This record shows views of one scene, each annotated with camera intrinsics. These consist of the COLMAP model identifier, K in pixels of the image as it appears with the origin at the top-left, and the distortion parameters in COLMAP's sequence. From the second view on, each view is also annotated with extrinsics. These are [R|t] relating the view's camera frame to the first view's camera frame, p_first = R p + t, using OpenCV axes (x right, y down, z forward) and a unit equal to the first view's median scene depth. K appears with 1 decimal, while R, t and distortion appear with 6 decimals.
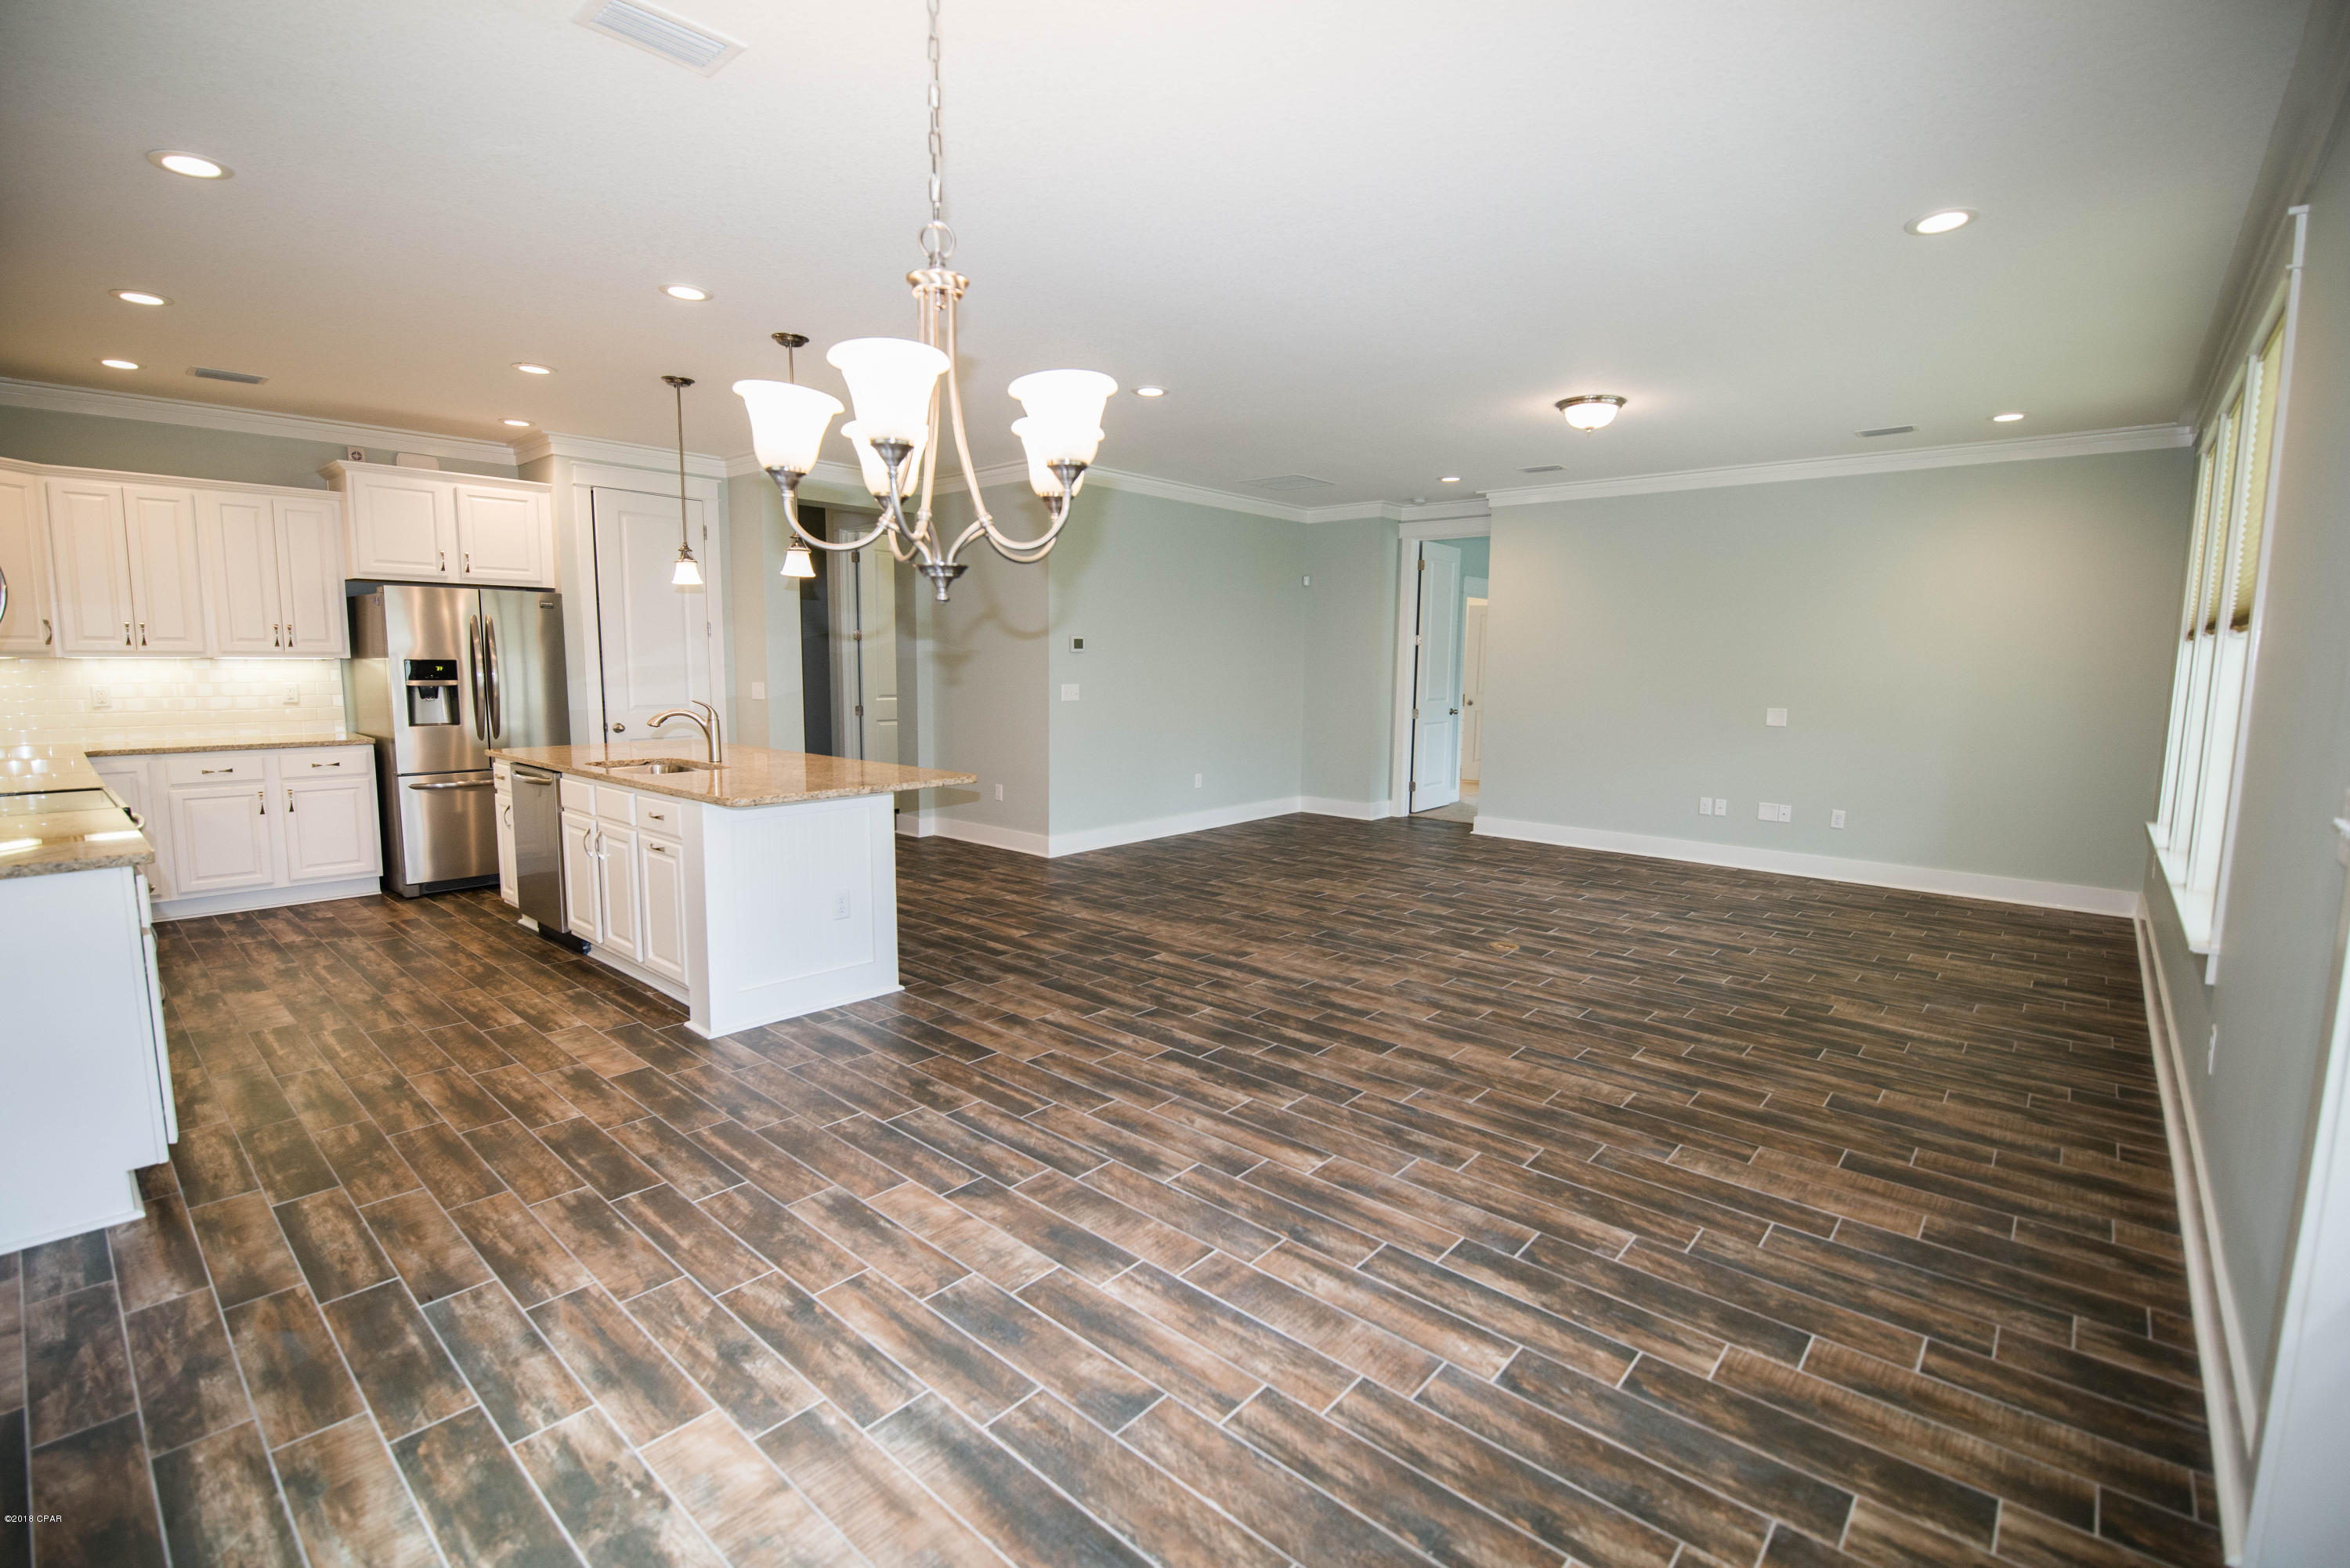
lens RADIAL K [[1030.7, 0, 1180.0], [0, 1030.7, 782.1], [0, 0, 1]] dist [-0.001442, -0.010941]
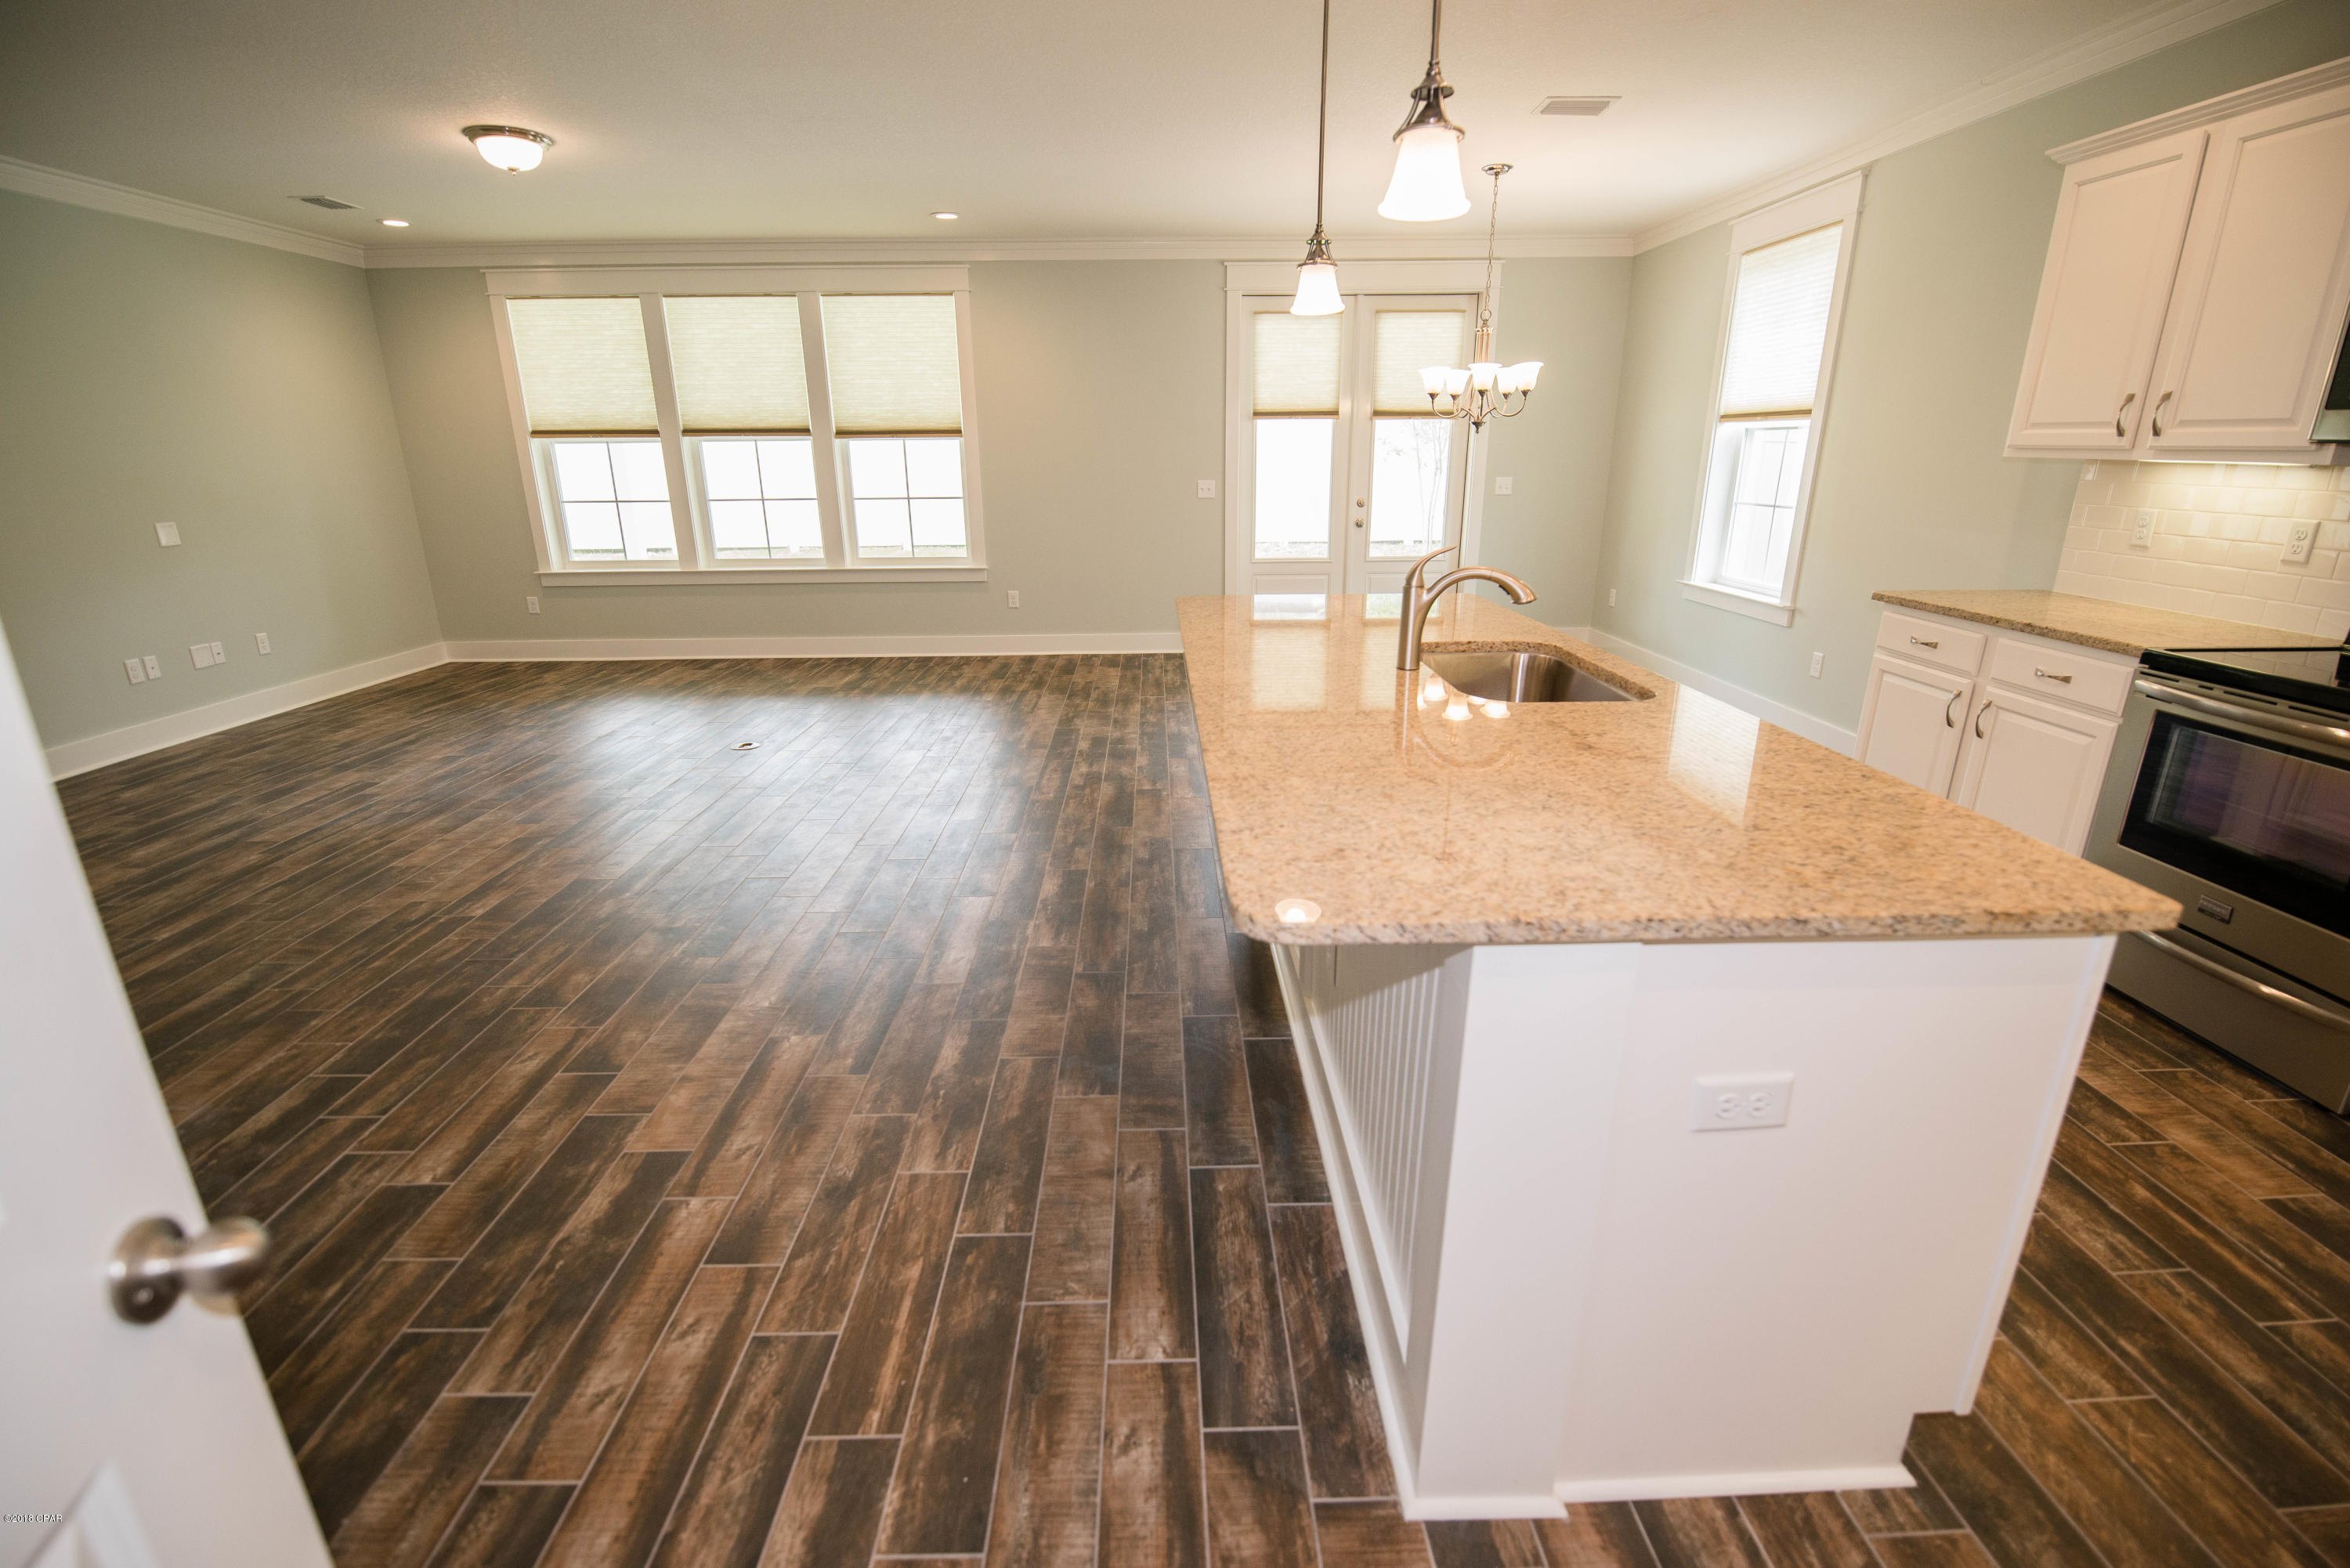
lens RADIAL K [[1030.7, 0, 1180.0], [0, 1030.7, 782.1], [0, 0, 1]] dist [-0.001442, -0.010941]
pose [[-0.677754, -0.227921, 0.699072, -0.827881], [0.087875, 0.918823, 0.384762, -0.192954], [-0.730019, 0.322205, -0.602707, 1.564563]]
